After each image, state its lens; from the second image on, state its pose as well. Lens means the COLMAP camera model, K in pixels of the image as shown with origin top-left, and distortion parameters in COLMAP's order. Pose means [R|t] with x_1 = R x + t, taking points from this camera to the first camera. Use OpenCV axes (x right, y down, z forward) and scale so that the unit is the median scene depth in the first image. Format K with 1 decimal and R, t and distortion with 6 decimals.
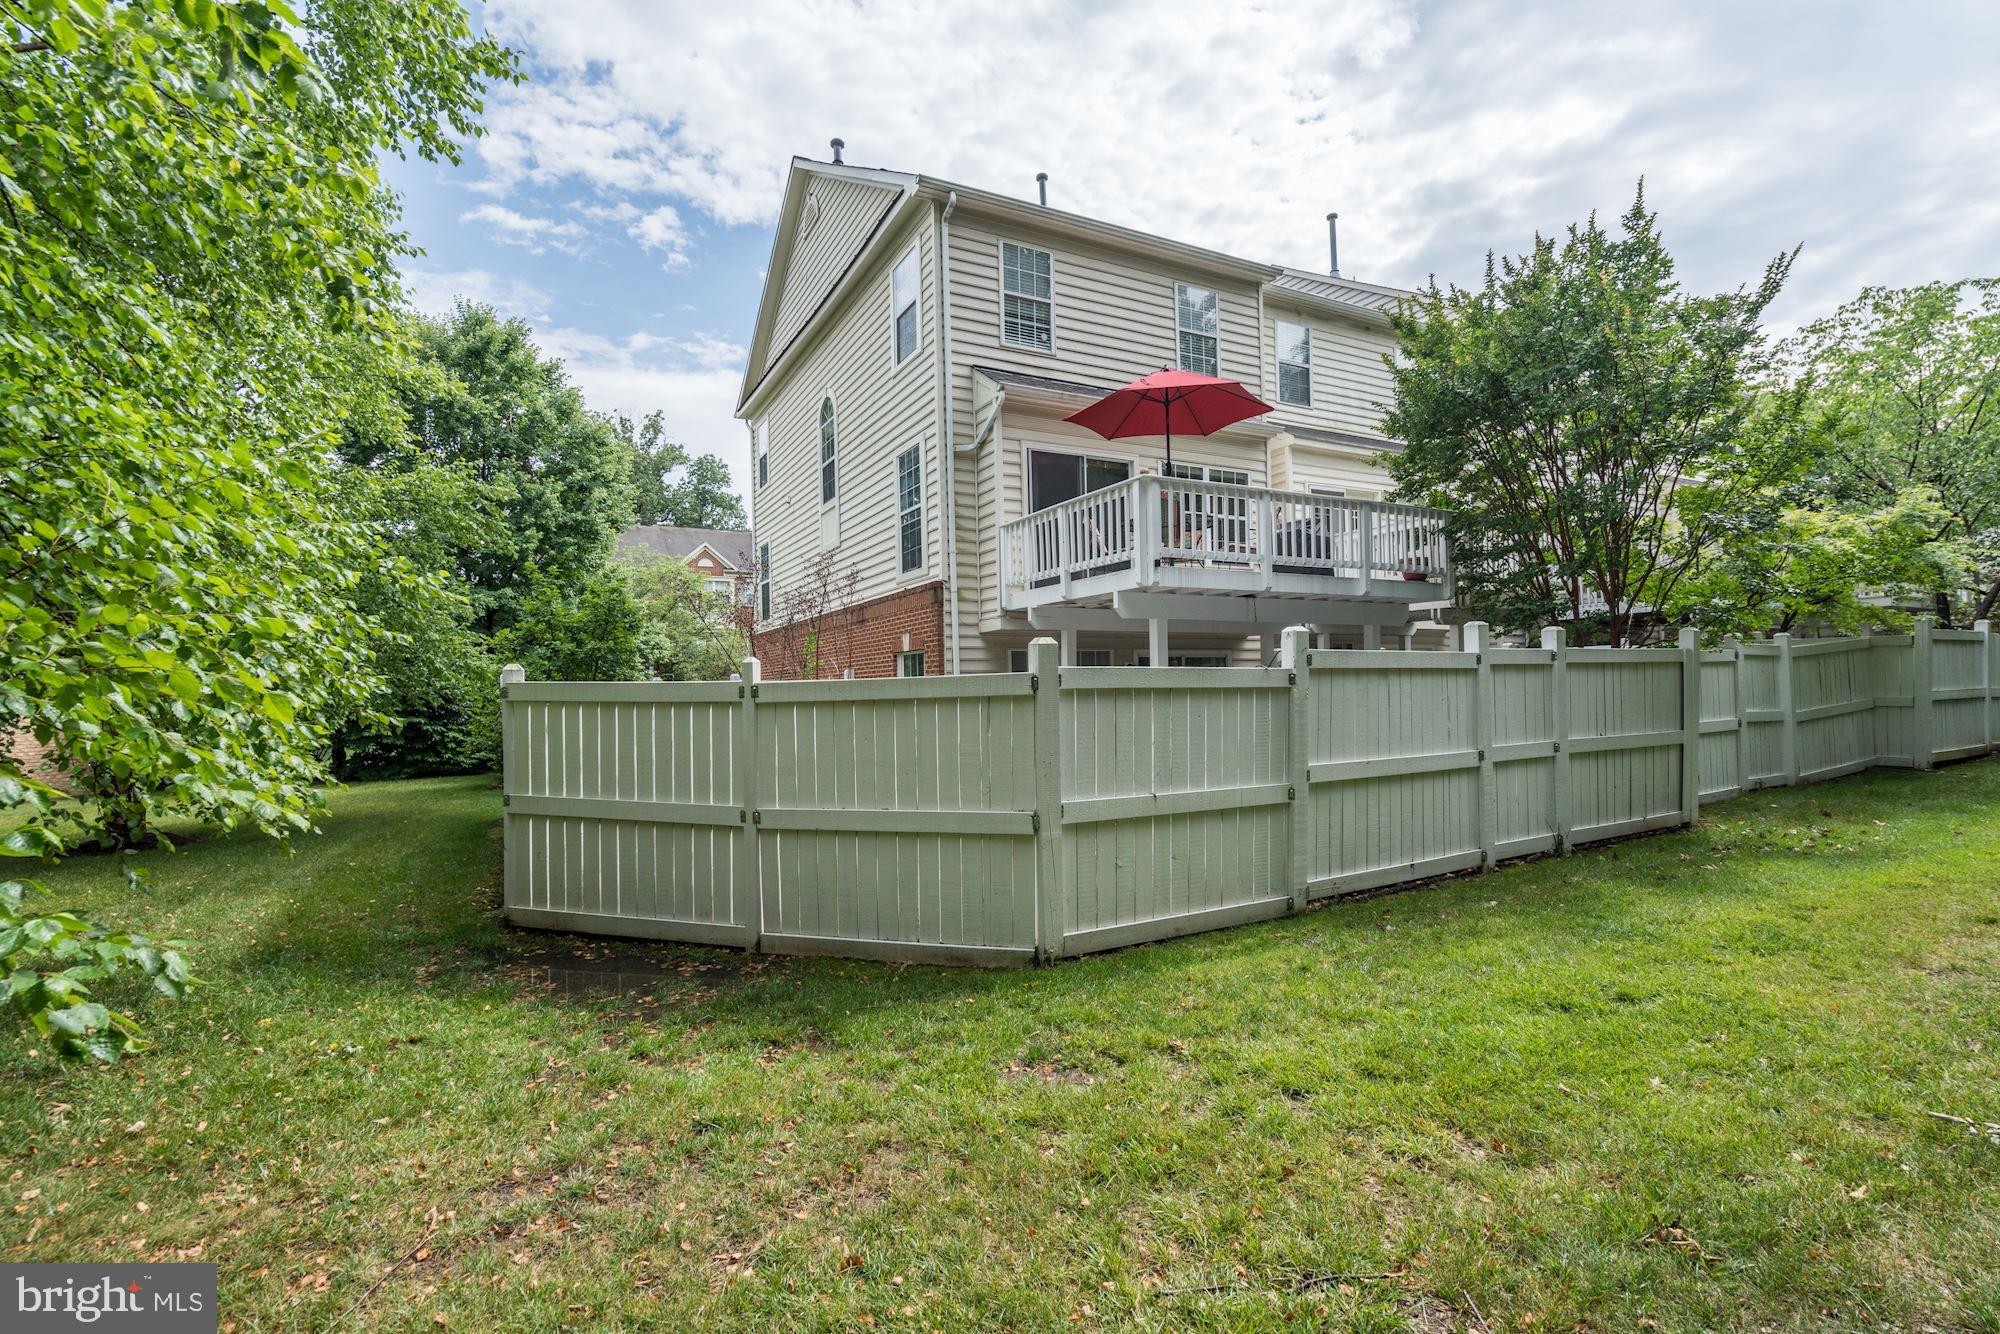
lens RADIAL K [[902.5, 0, 987.5], [0, 902.5, 656.0], [0, 0, 1]] dist [-0.002611, 0.002403]
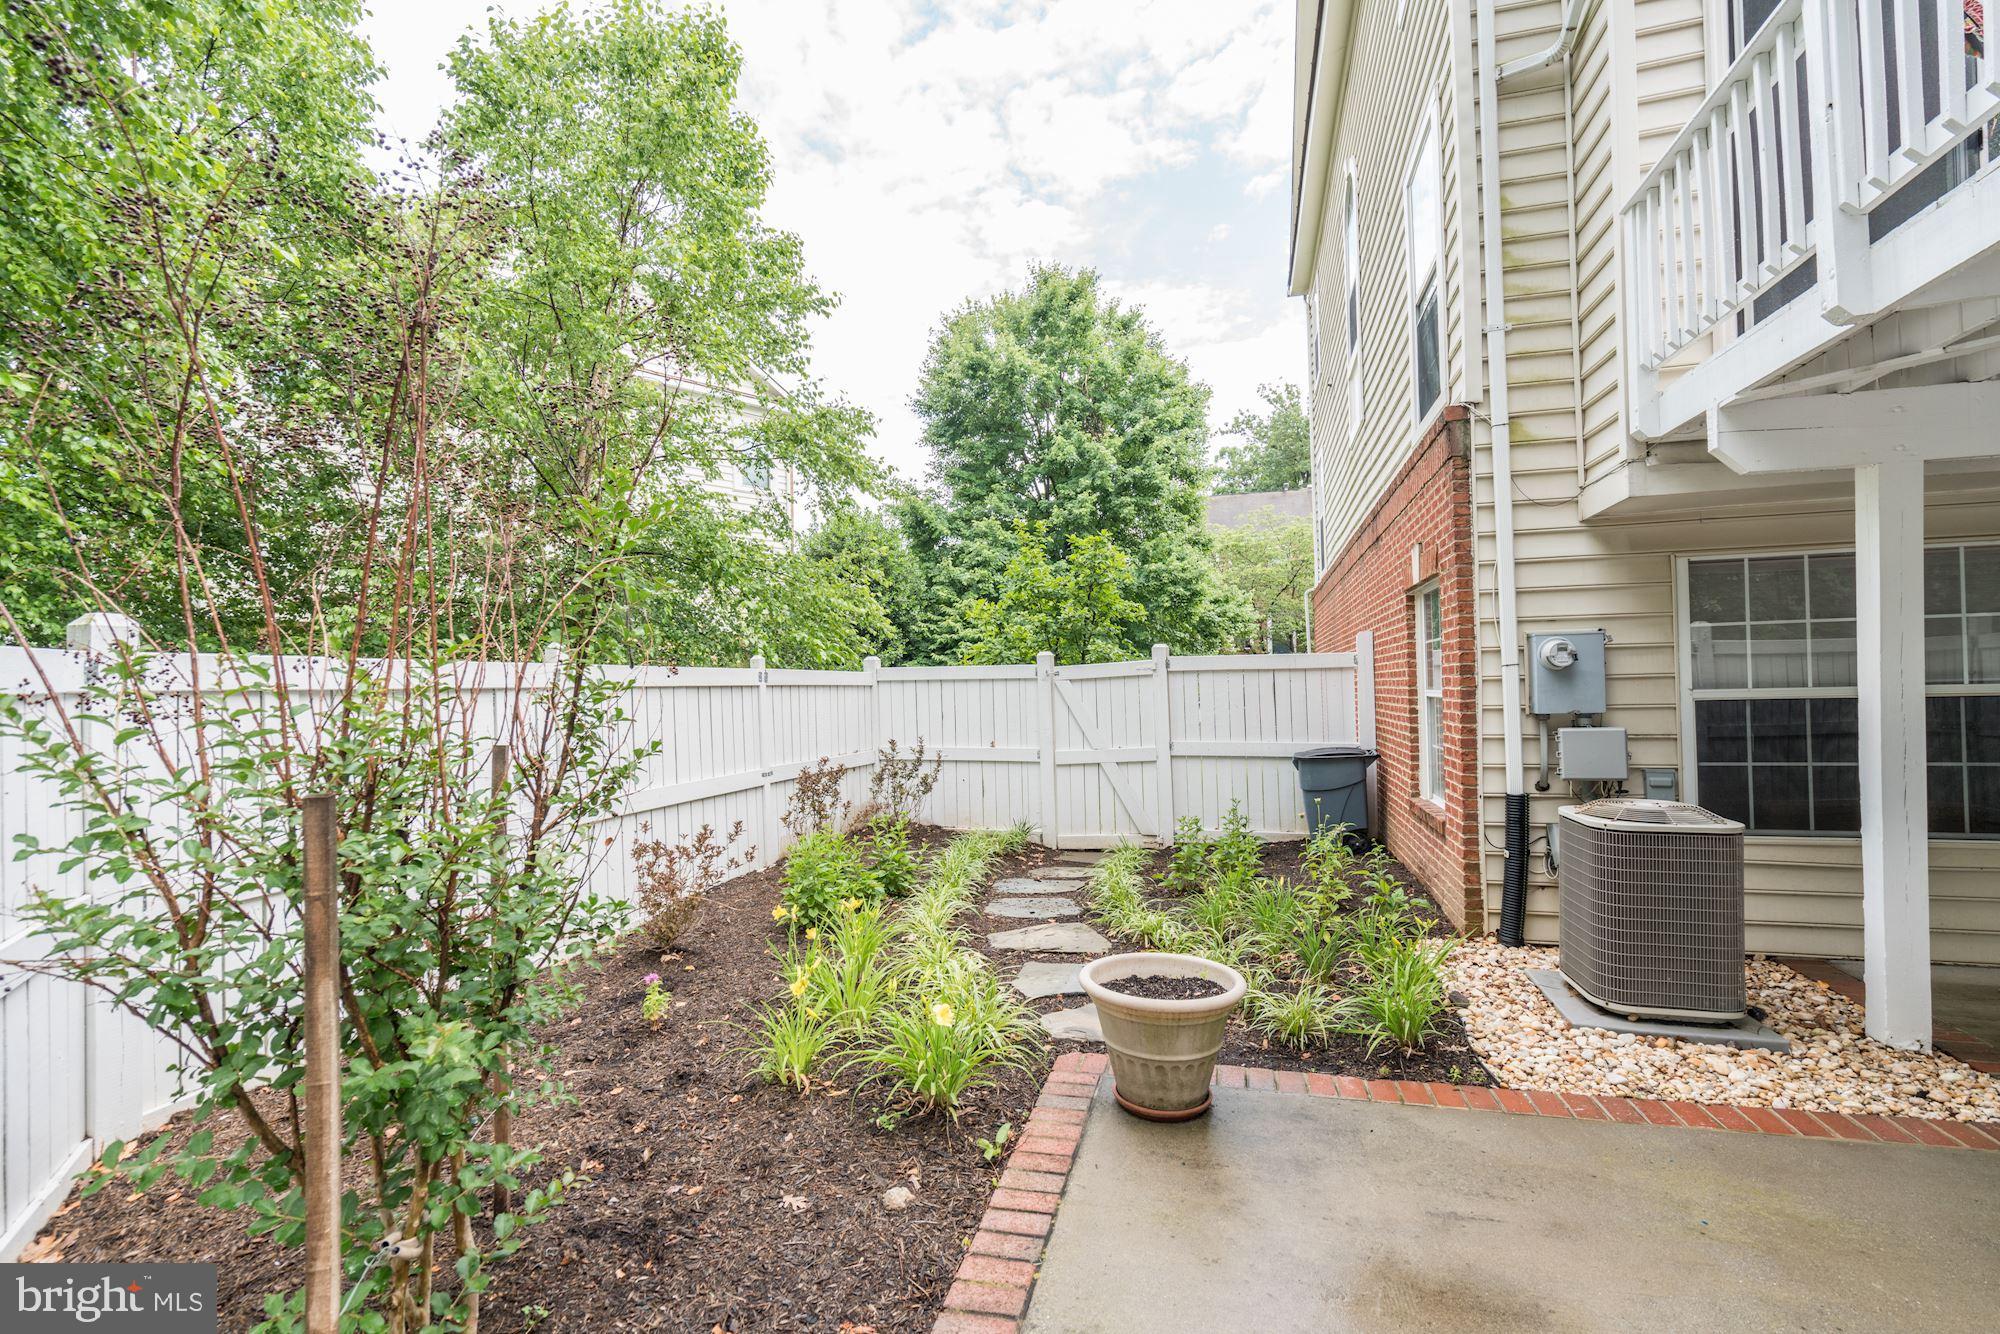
lens RADIAL K [[902.5, 0, 995.3], [0, 902.5, 674.9], [0, 0, 1]] dist [-0.002611, 0.002403]
pose [[0.736212, -0.002369, -0.676747, 0.070677], [0.031759, 0.999013, 0.031052, 0.021251], [0.676006, -0.044354, 0.735560, 0.541636]]
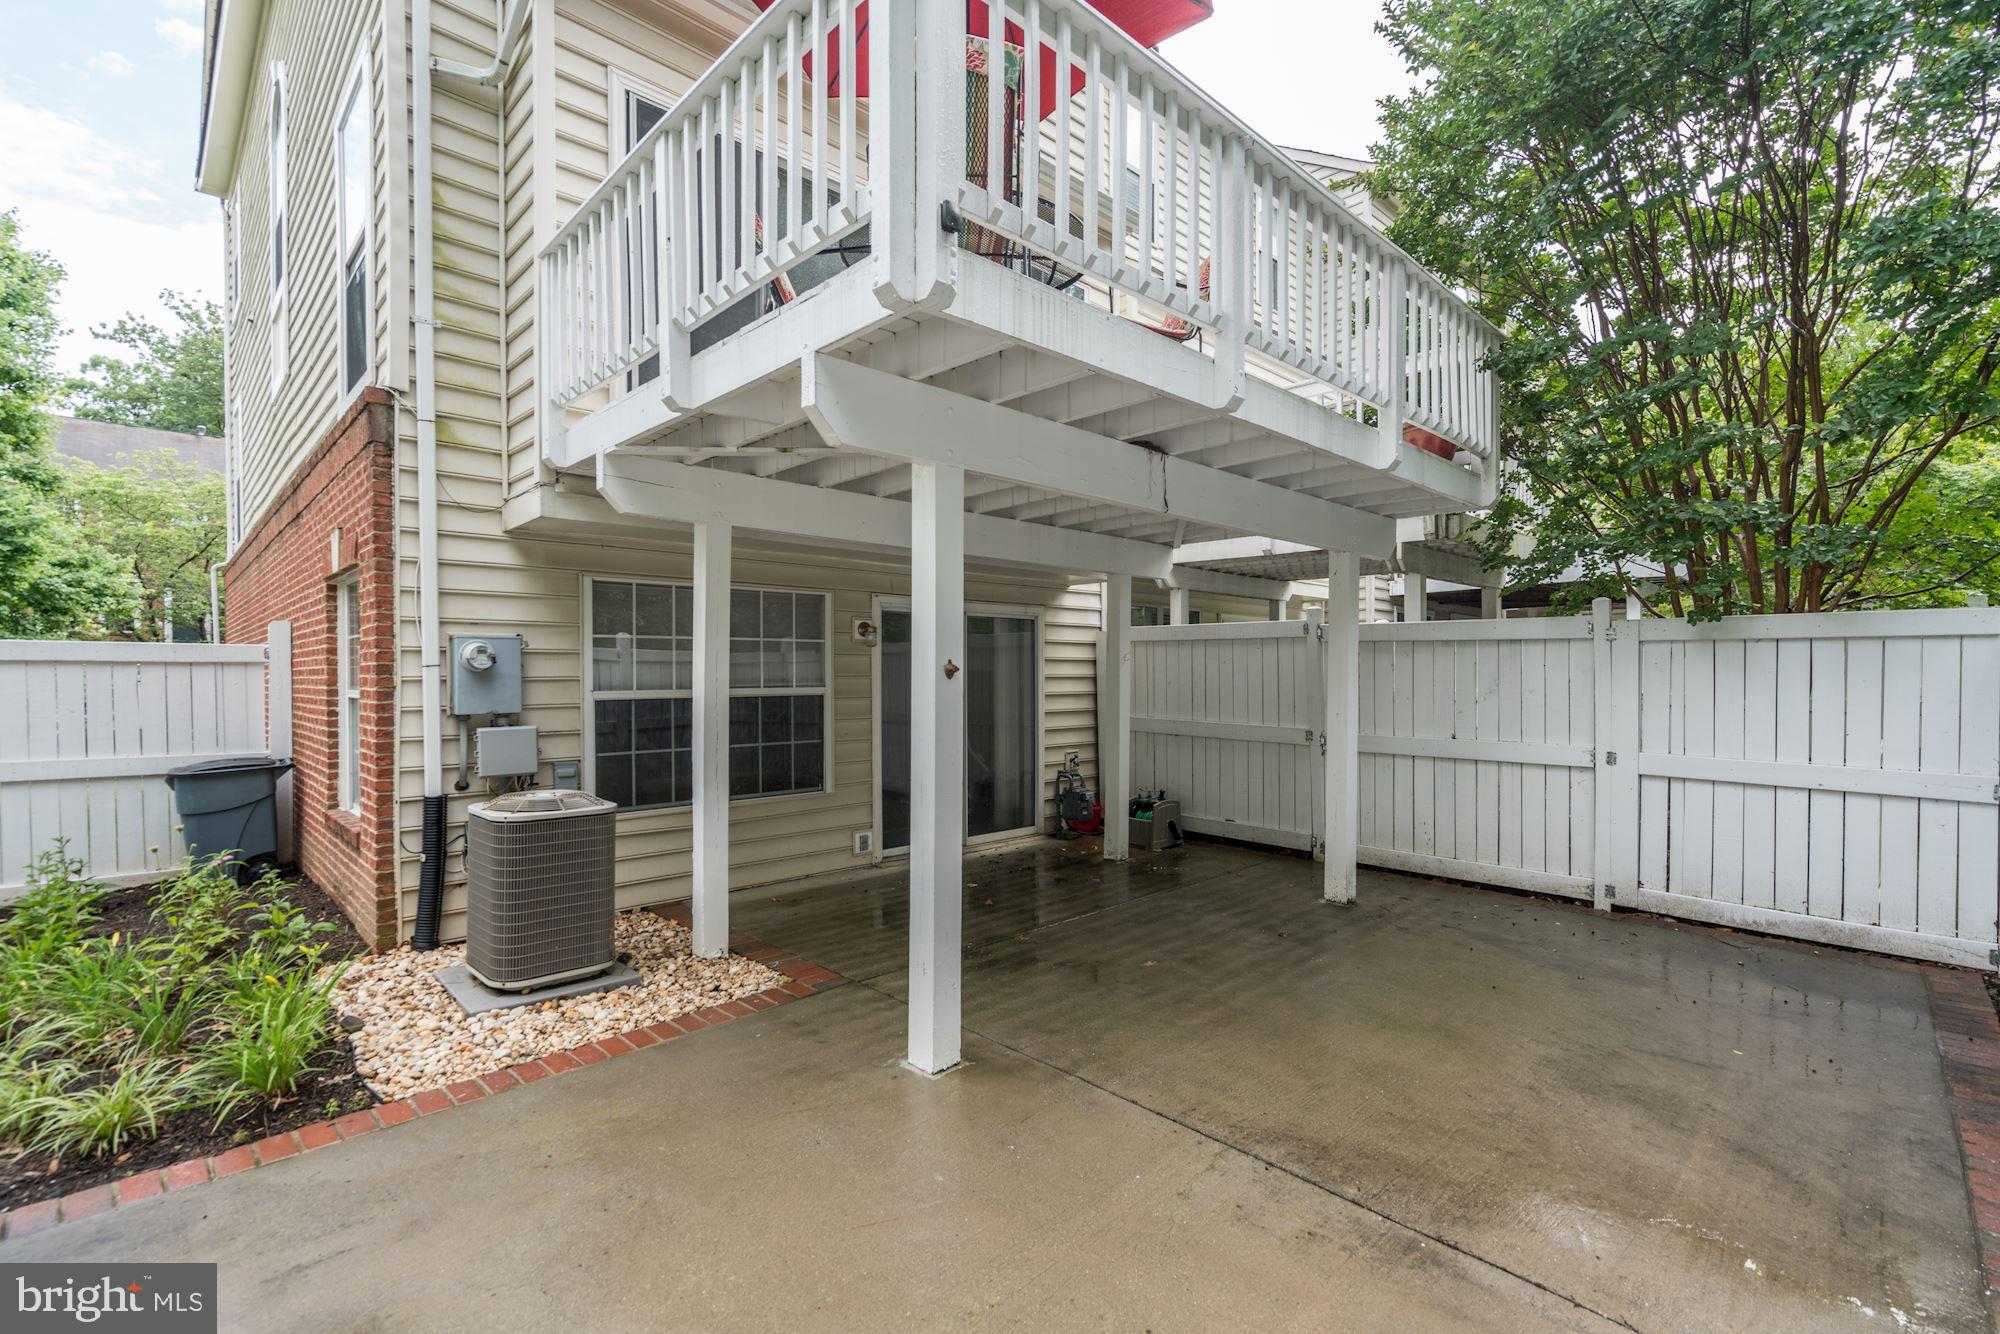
lens RADIAL K [[902.5, 0, 991.5], [0, 902.5, 674.4], [0, 0, 1]] dist [-0.002611, 0.002403]
pose [[0.958884, 0.018163, 0.283216, 0.092265], [-0.029035, 0.998992, 0.034237, 0.019636], [-0.282309, -0.041052, 0.958445, 0.542110]]
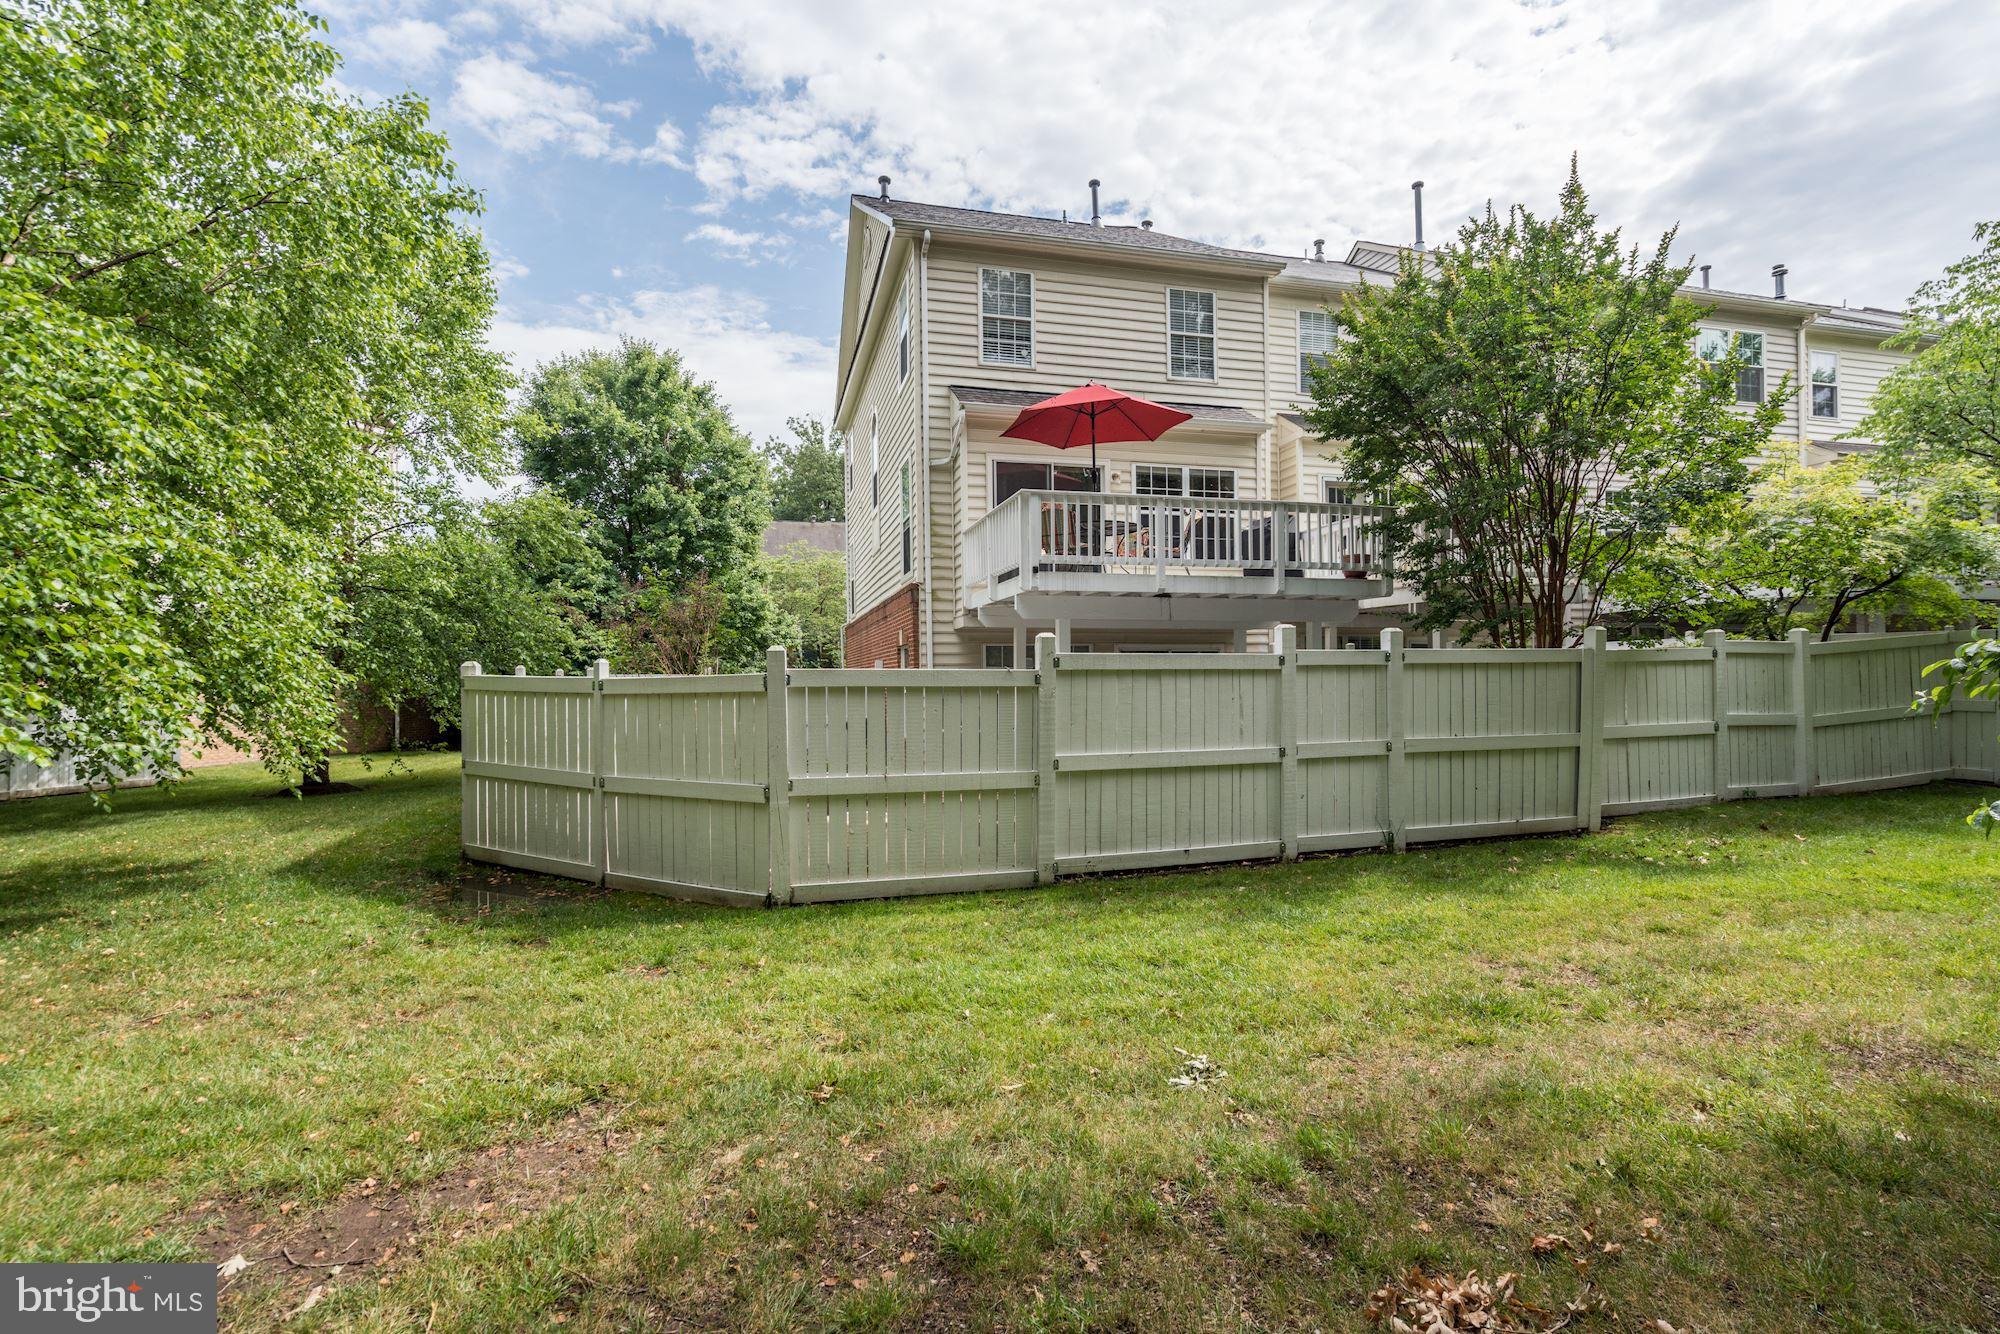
lens RADIAL K [[902.5, 0, 984.4], [0, 902.5, 678.9], [0, 0, 1]] dist [-0.002611, 0.002403]
pose [[0.973563, 0.010240, -0.228191, 0.286446], [-0.000002, 0.998995, 0.044822, -0.015729], [0.228421, -0.043636, 0.972584, -0.073447]]
